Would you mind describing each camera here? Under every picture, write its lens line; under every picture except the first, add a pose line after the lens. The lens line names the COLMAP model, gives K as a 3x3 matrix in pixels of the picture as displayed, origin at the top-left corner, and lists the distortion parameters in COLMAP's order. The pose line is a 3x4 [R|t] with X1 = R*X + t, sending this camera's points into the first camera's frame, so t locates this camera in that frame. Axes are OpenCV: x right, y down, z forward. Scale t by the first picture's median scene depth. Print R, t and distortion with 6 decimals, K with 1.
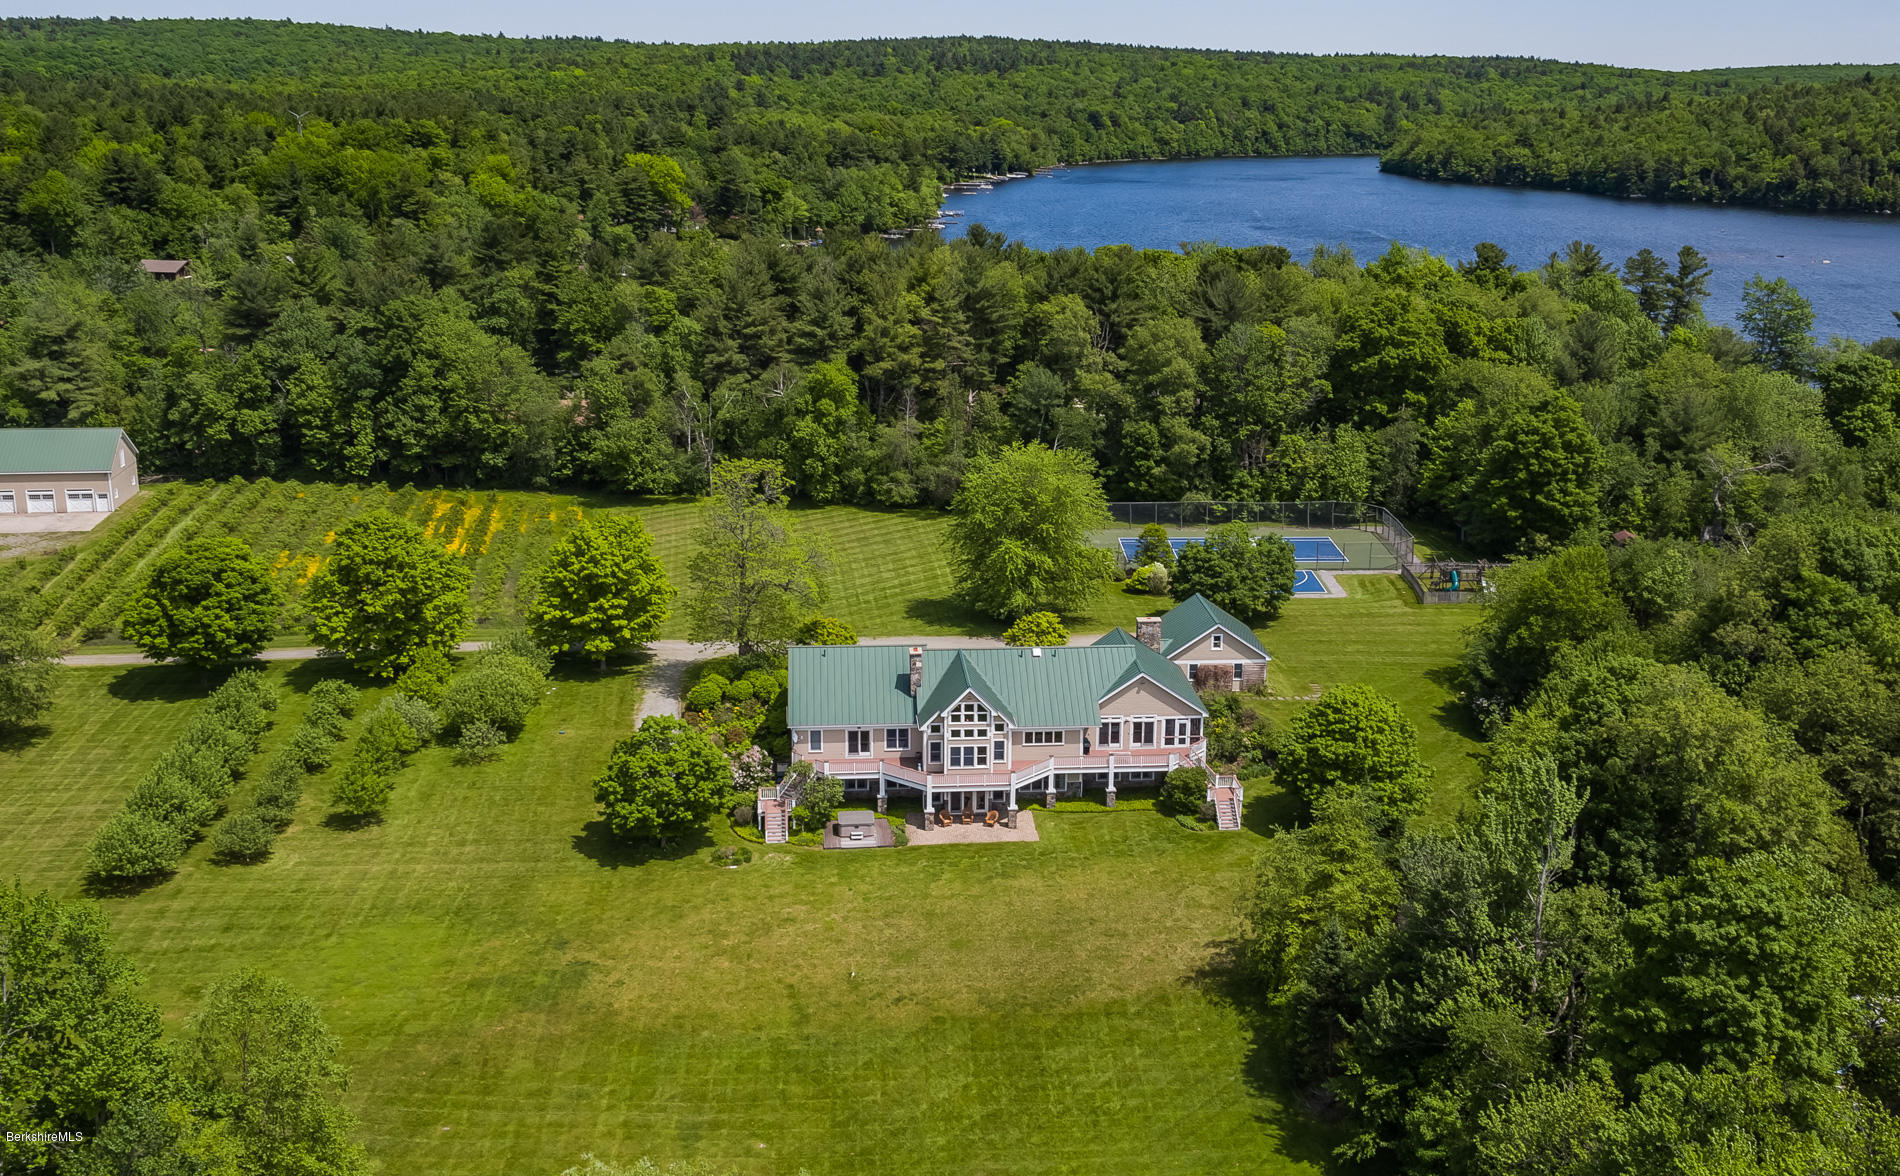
lens RADIAL K [[1863.9, 0, 1046.9], [0, 1863.9, 587.4], [0, 0, 1]] dist [0.045432, -0.018581]
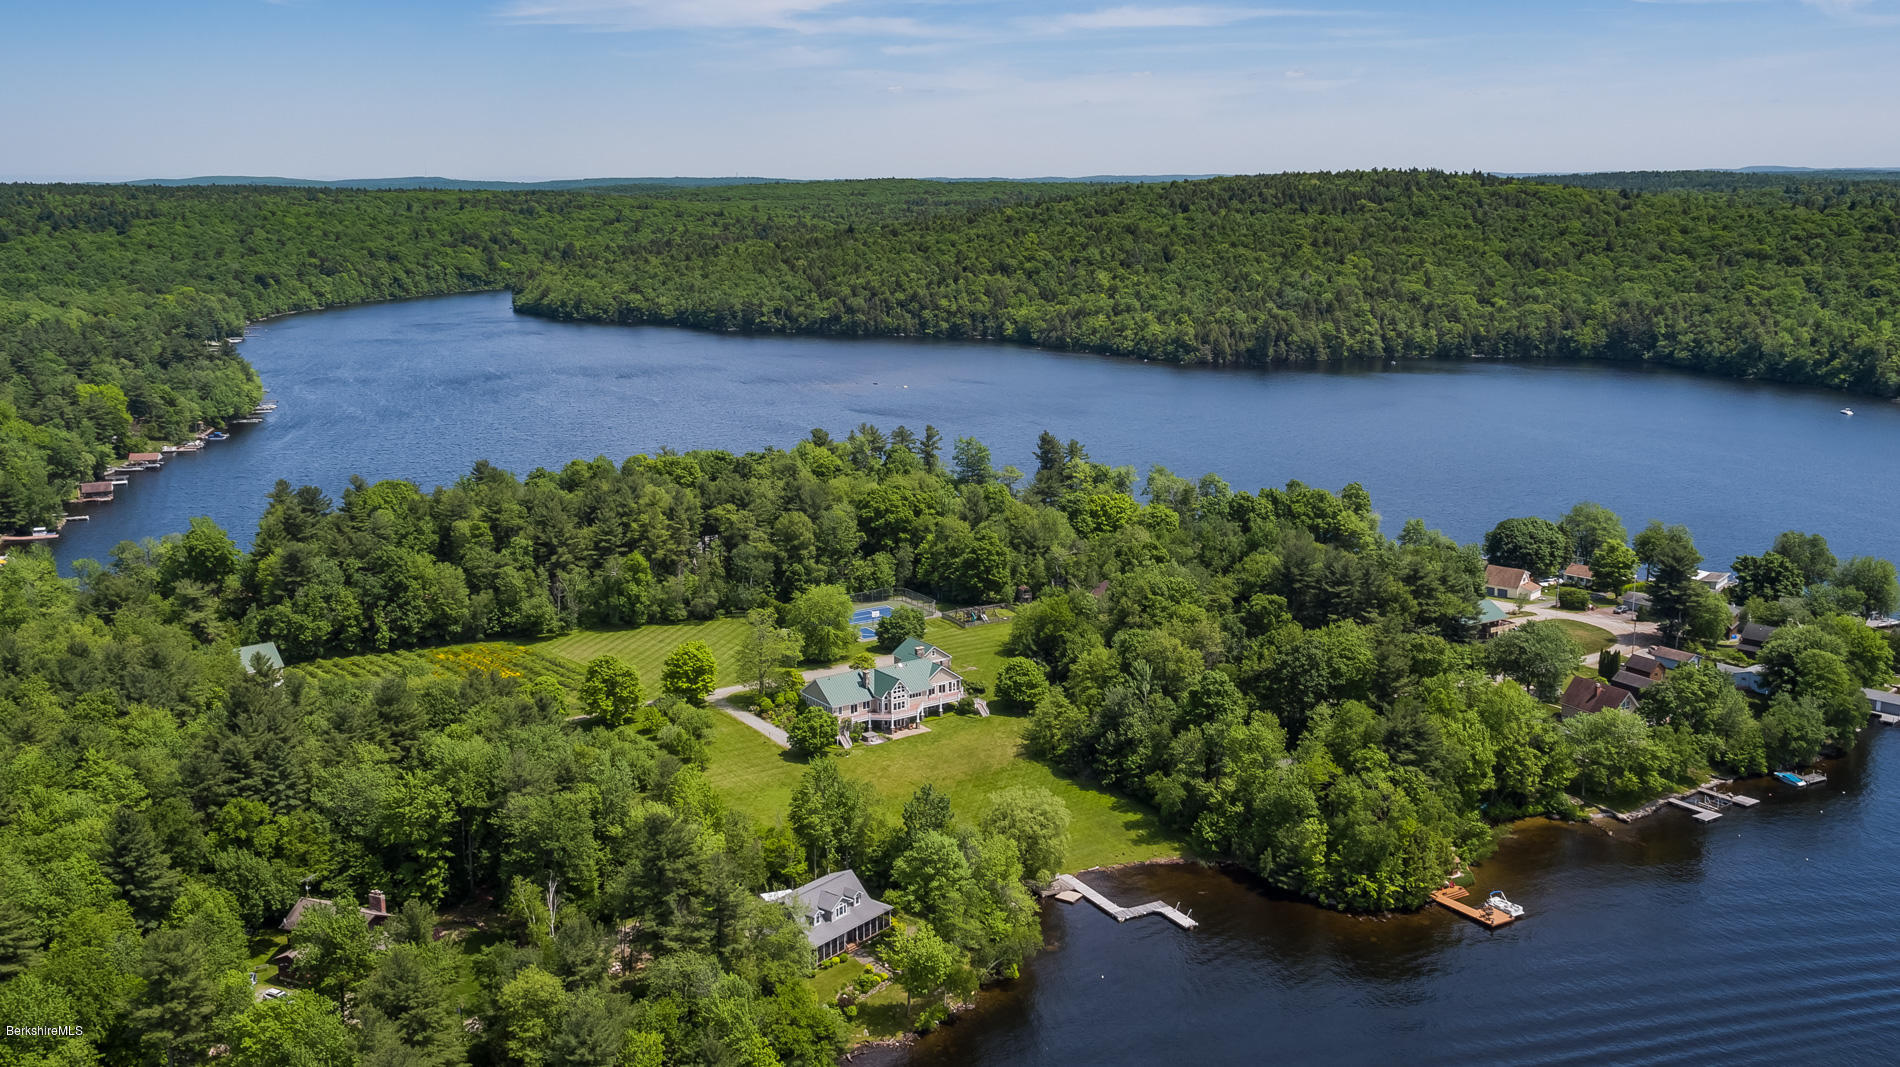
lens RADIAL K [[1656.8, 0, 950.0], [0, 1656.8, 533.5], [0, 0, 1]] dist [0.038895, -0.022221]
pose [[0.877411, -0.122064, 0.463951, -0.904436], [0.147649, 0.988856, -0.019066, -0.084875], [-0.456453, 0.085230, 0.885656, -1.006787]]
